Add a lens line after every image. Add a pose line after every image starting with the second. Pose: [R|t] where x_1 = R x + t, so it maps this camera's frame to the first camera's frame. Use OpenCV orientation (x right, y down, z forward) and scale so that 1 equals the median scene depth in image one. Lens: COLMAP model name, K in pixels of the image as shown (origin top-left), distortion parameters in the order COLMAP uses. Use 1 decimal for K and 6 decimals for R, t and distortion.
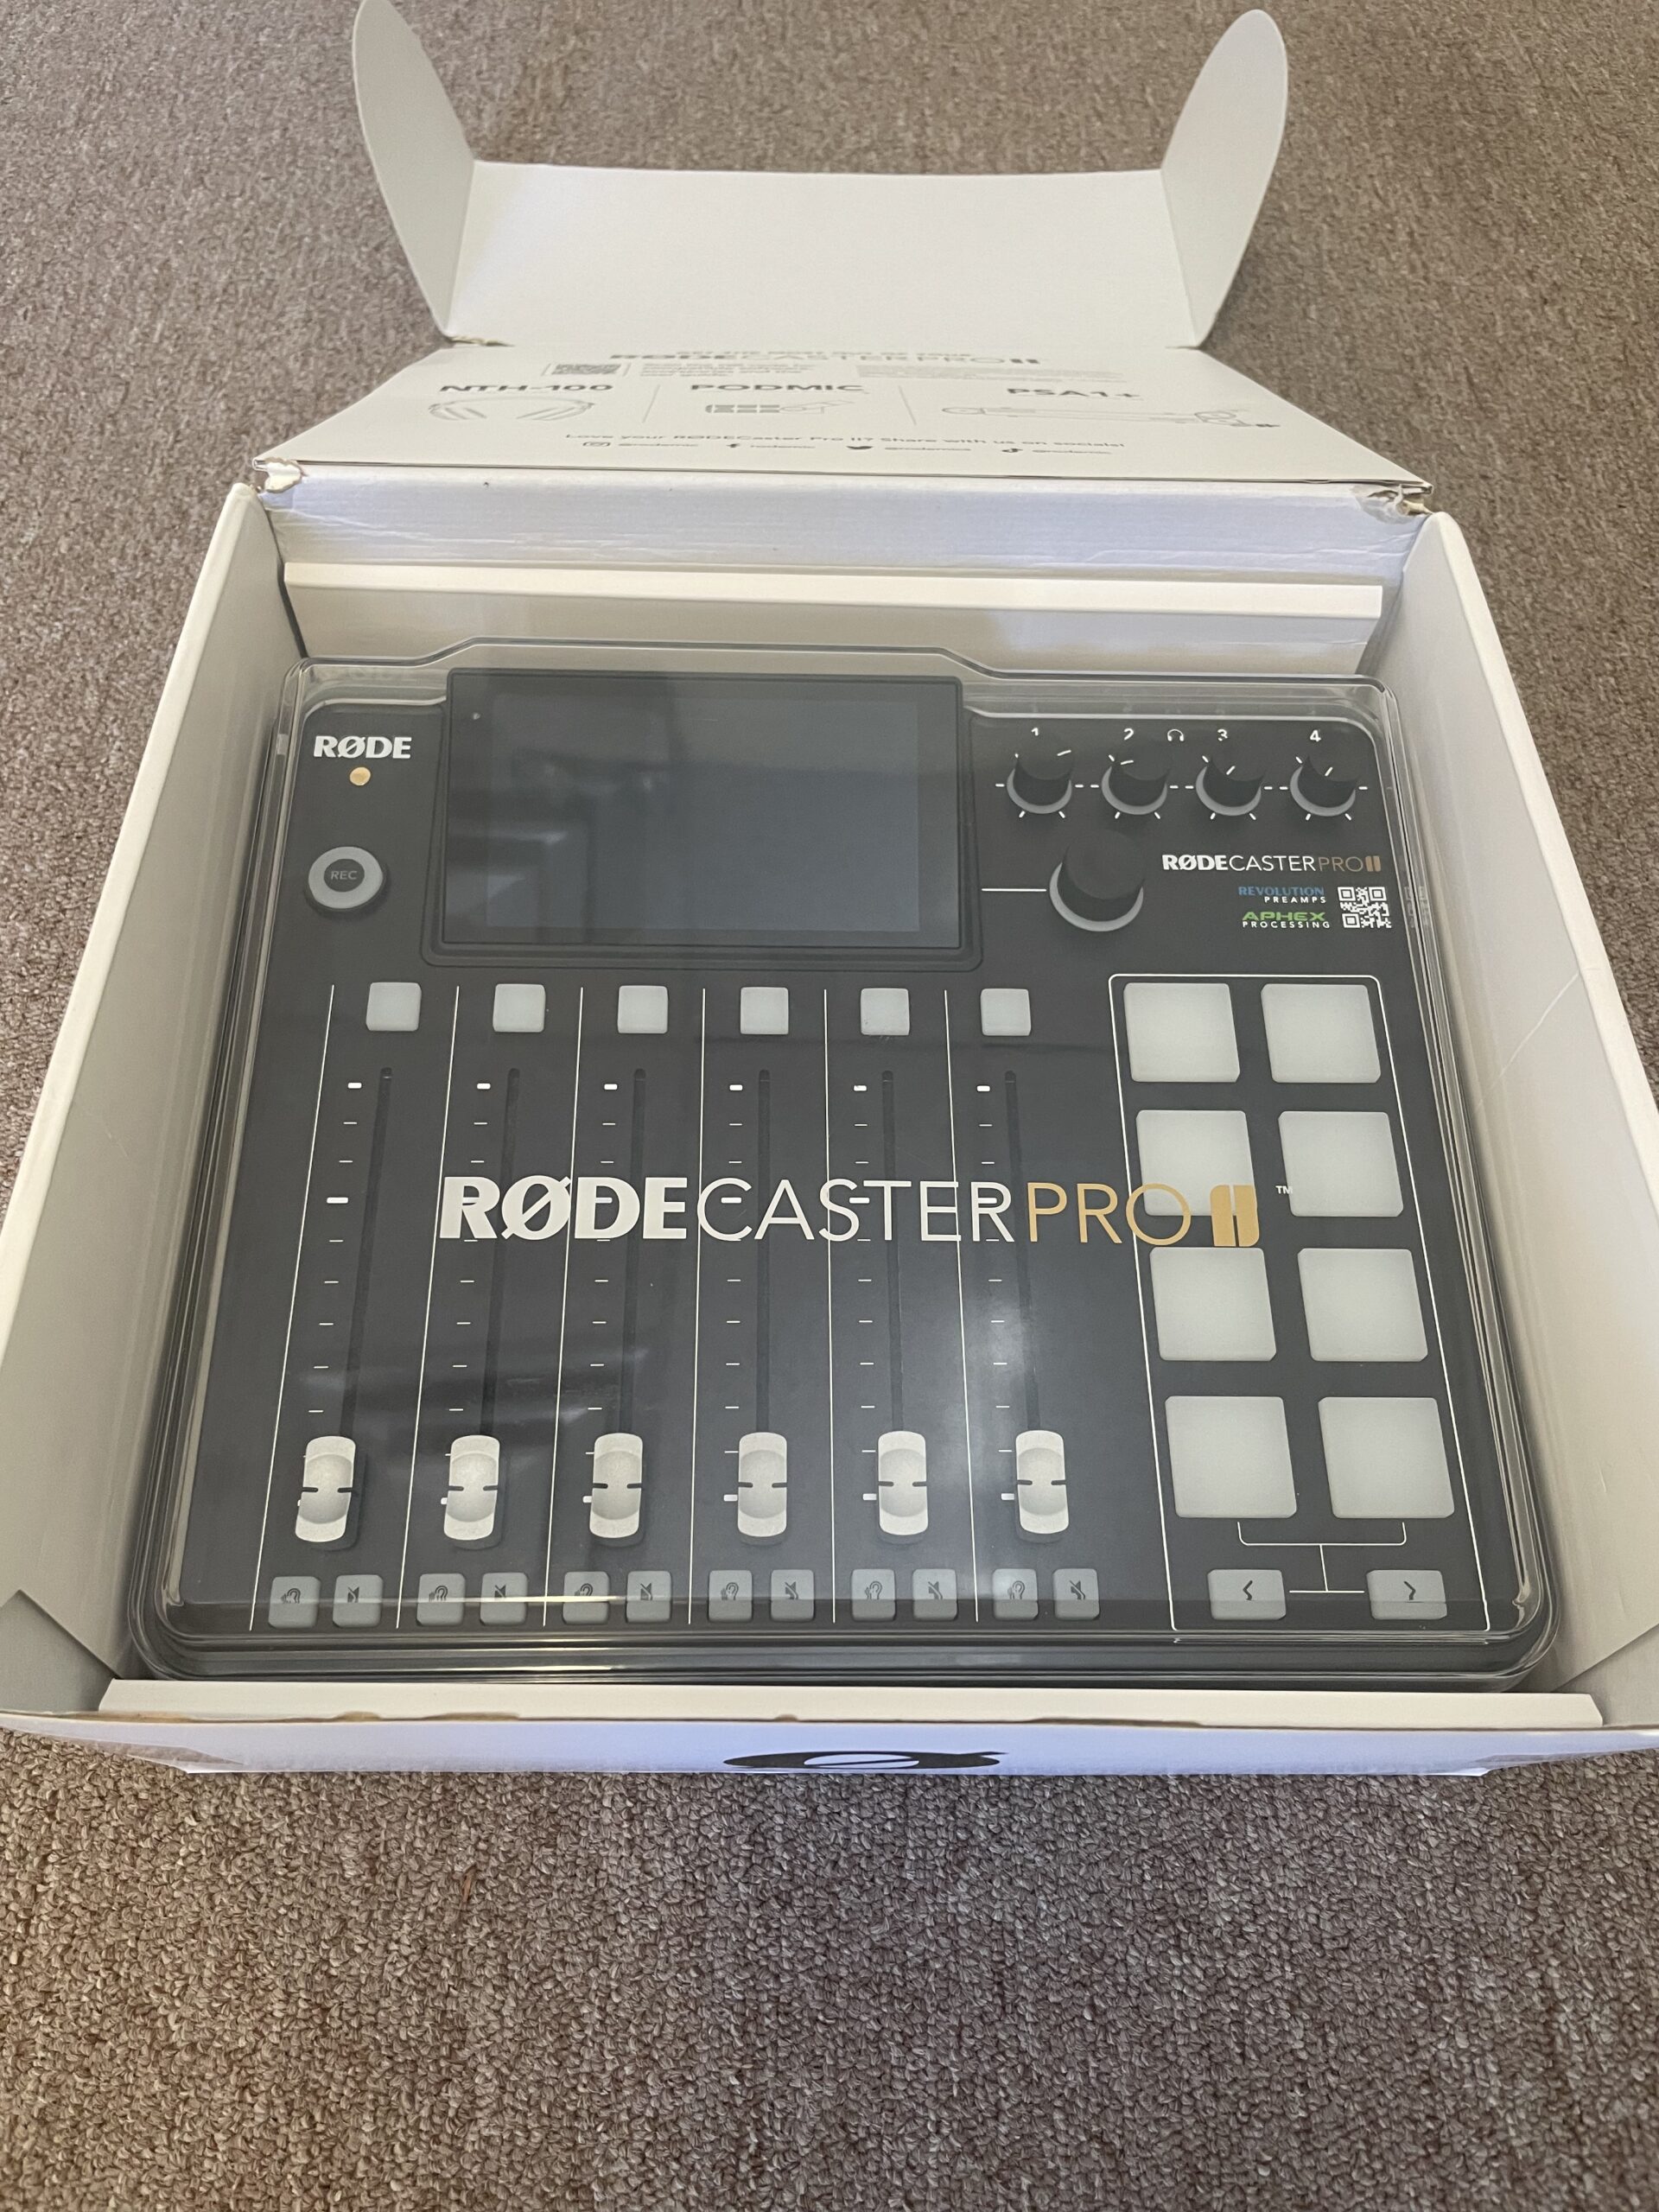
lens RADIAL K [[1690.7, 0, 828.1], [0, 1690.7, 1084.5], [0, 0, 1]] dist [0.076162, -0.115546]
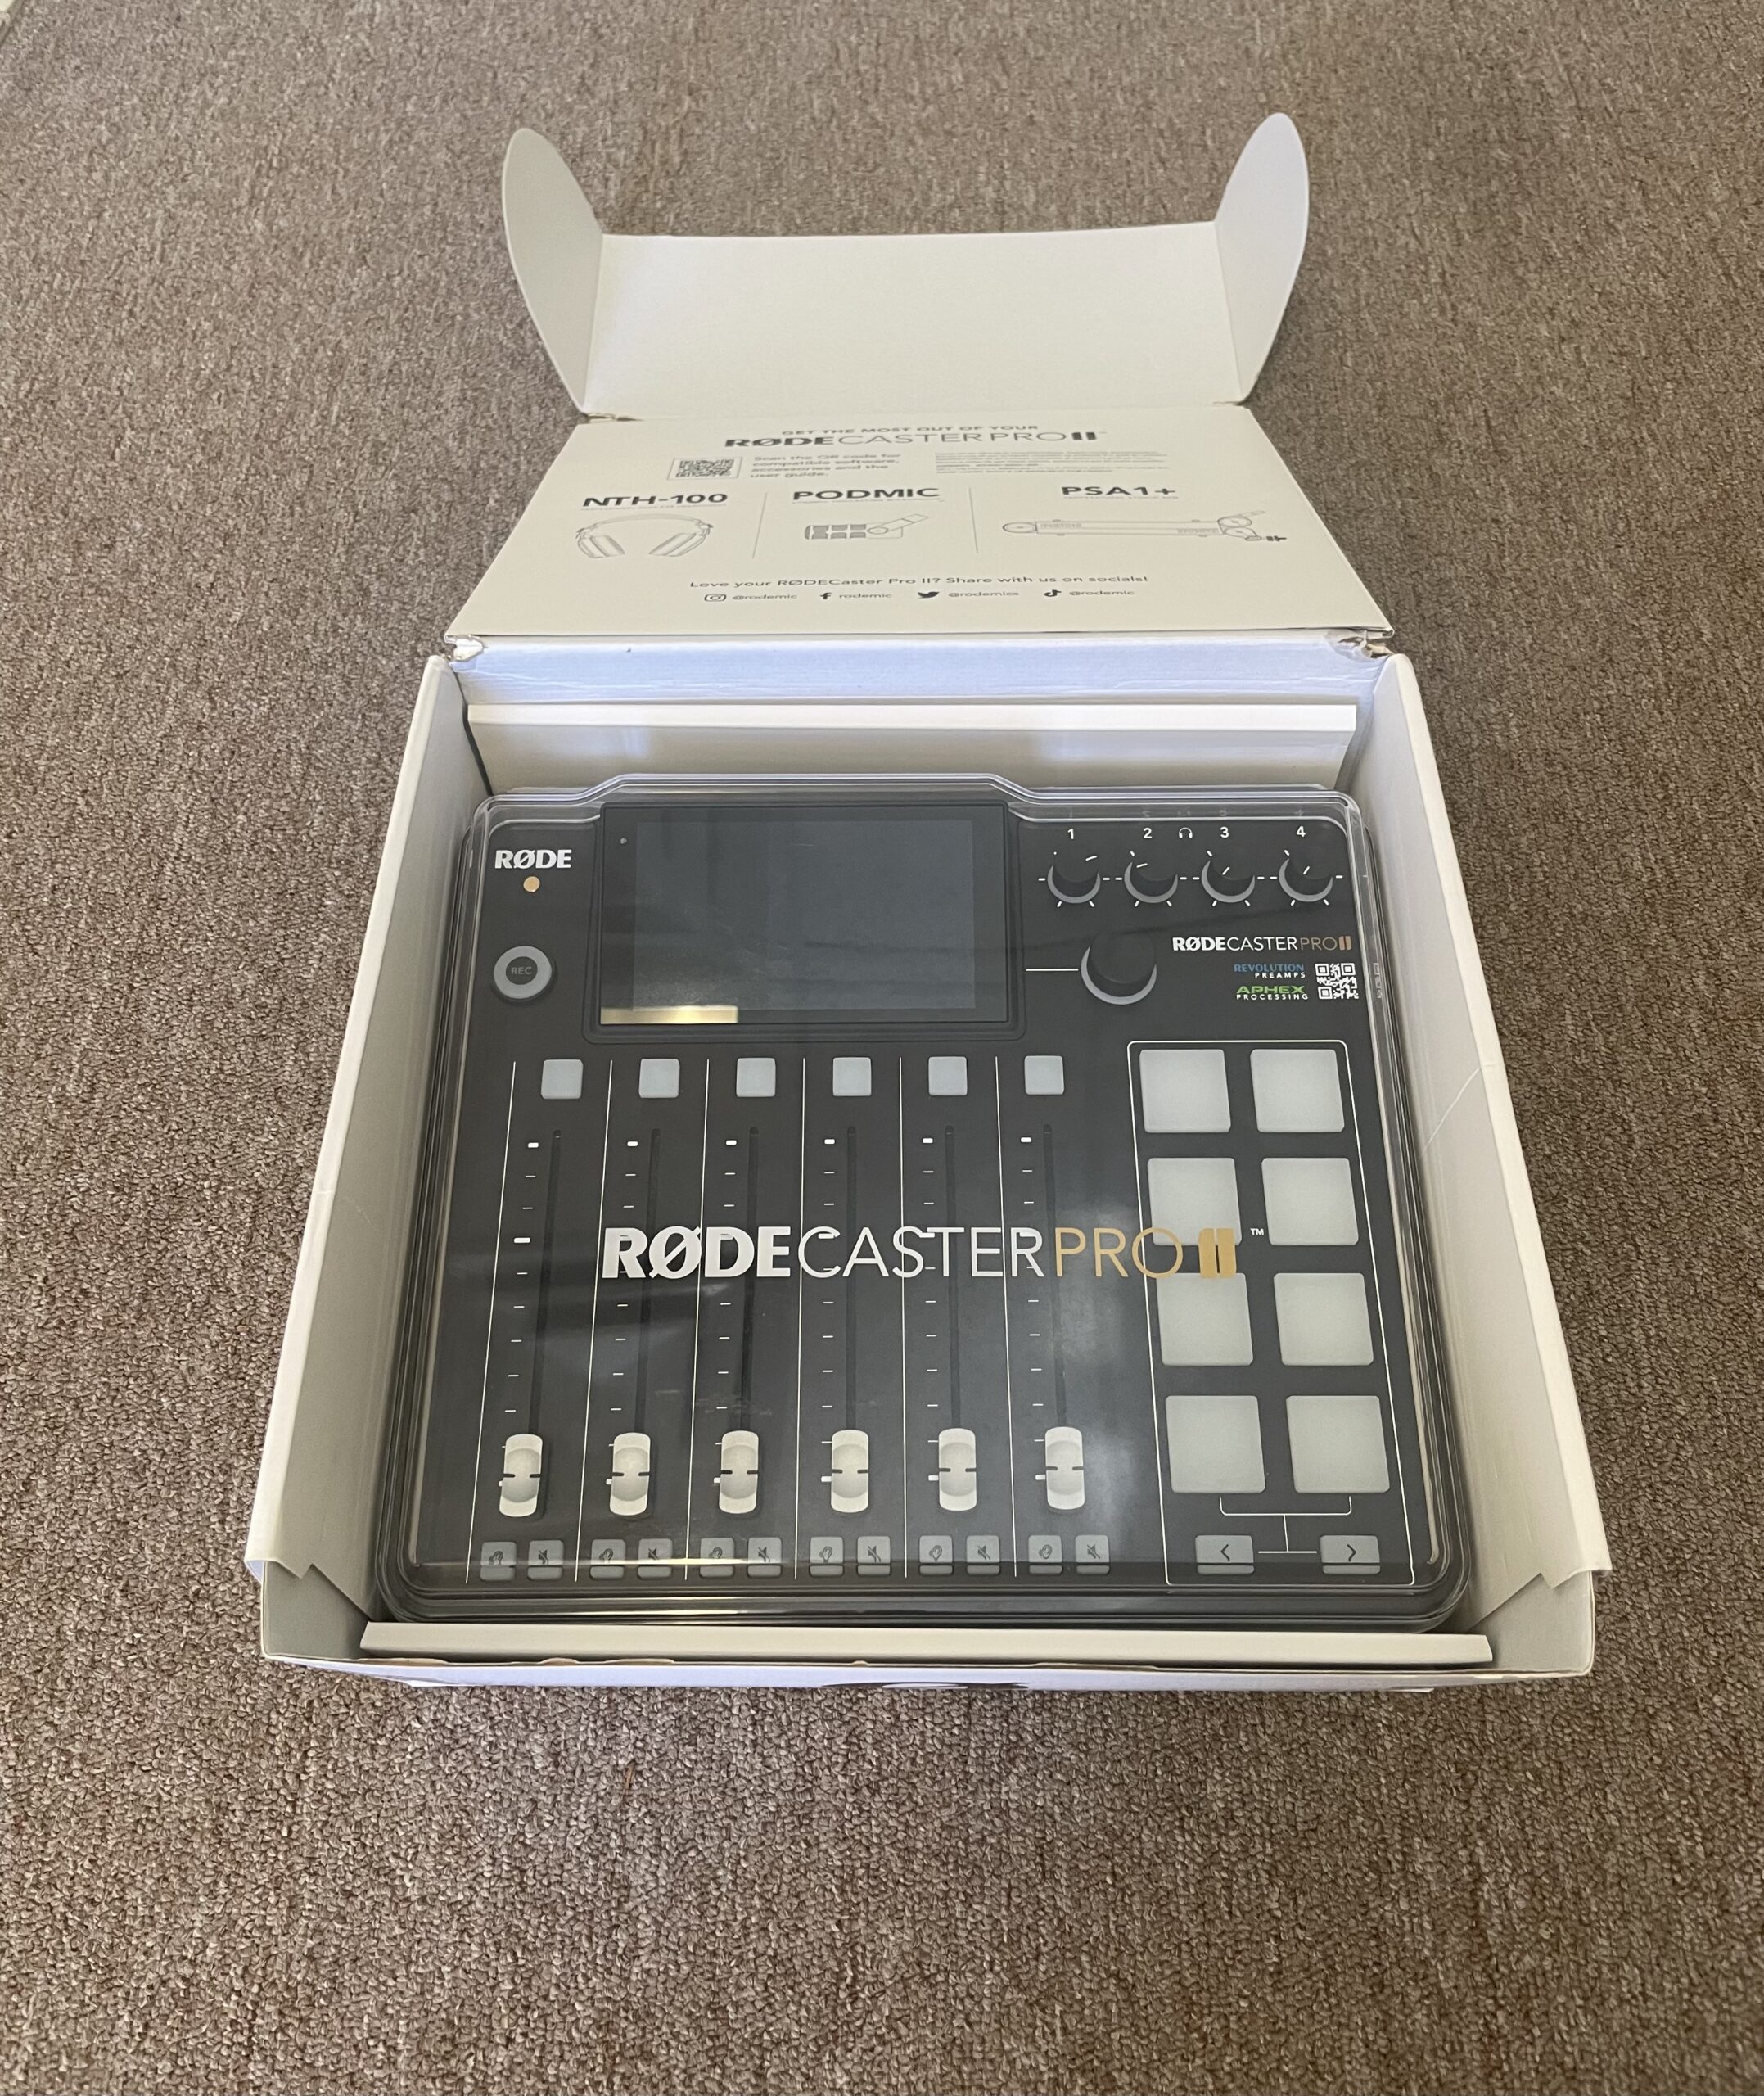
lens RADIAL K [[1833.8, 0, 895.3], [0, 1833.8, 873.2], [0, 0, 1]] dist [0.079130, -0.115654]
pose [[0.999096, -0.013363, -0.040345, 0.055401], [0.013170, 0.999901, -0.005033, -0.201182], [0.040409, 0.004497, 0.999173, -0.391815]]
